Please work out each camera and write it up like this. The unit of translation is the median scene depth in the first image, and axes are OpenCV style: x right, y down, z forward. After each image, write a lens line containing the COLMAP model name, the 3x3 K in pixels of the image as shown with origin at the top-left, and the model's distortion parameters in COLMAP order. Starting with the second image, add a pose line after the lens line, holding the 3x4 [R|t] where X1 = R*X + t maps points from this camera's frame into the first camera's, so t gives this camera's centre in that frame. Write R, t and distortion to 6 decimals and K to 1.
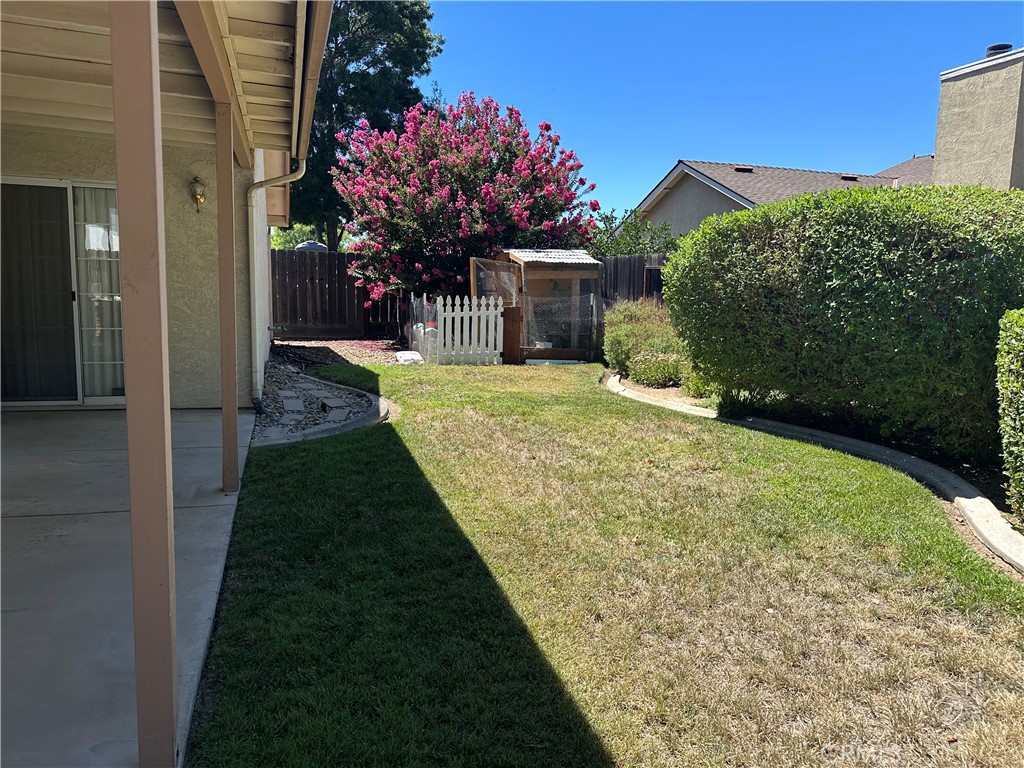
lens RADIAL K [[714.5, 0, 517.3], [0, 714.5, 385.2], [0, 0, 1]] dist [0.131806, -0.171974]
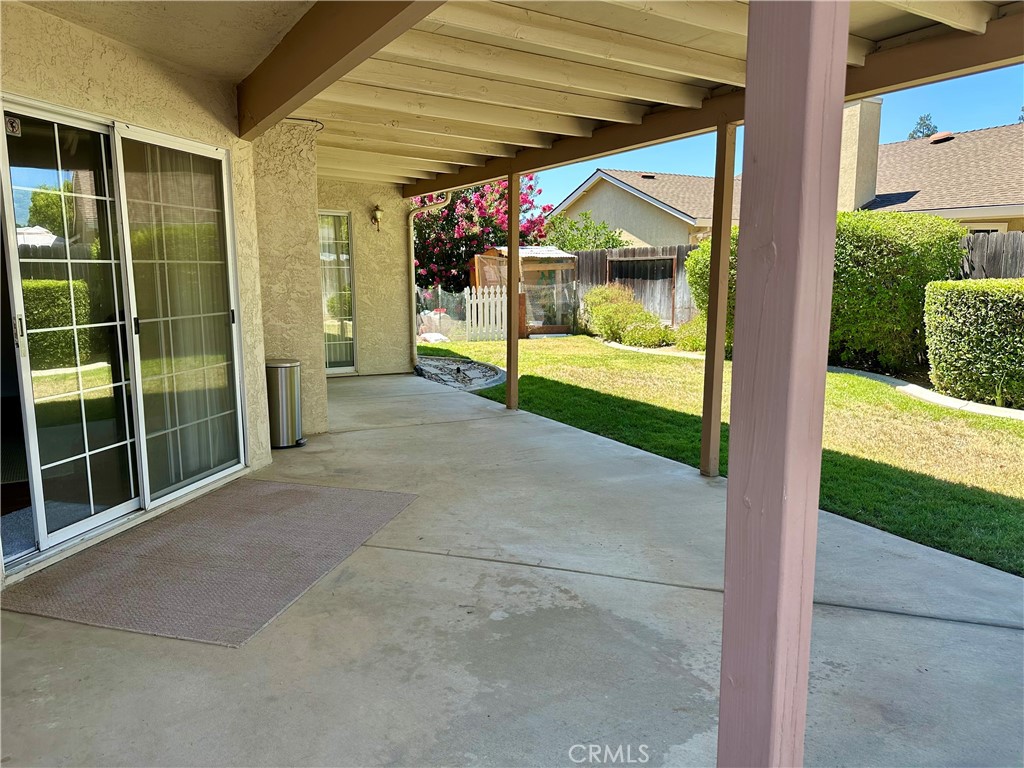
lens RADIAL K [[714.5, 0, 517.3], [0, 714.5, 385.2], [0, 0, 1]] dist [0.131806, -0.171974]
pose [[0.974220, -0.062981, 0.216629, -0.484884], [0.059168, 0.997958, 0.024050, 0.035163], [-0.217702, -0.010612, 0.975958, -0.382645]]
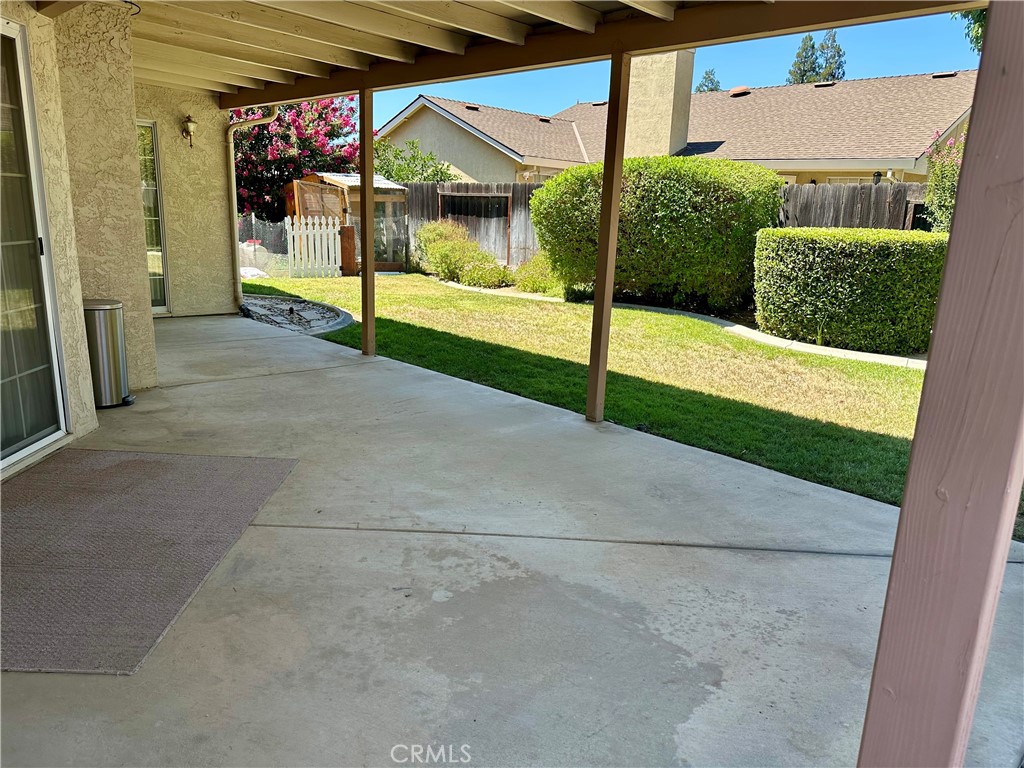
lens RADIAL K [[714.5, 0, 517.3], [0, 714.5, 385.2], [0, 0, 1]] dist [0.131806, -0.171974]
pose [[0.883749, -0.106283, 0.455732, -0.539127], [0.054929, 0.990695, 0.124526, 0.025153], [-0.464727, -0.085017, 0.881363, -0.308609]]
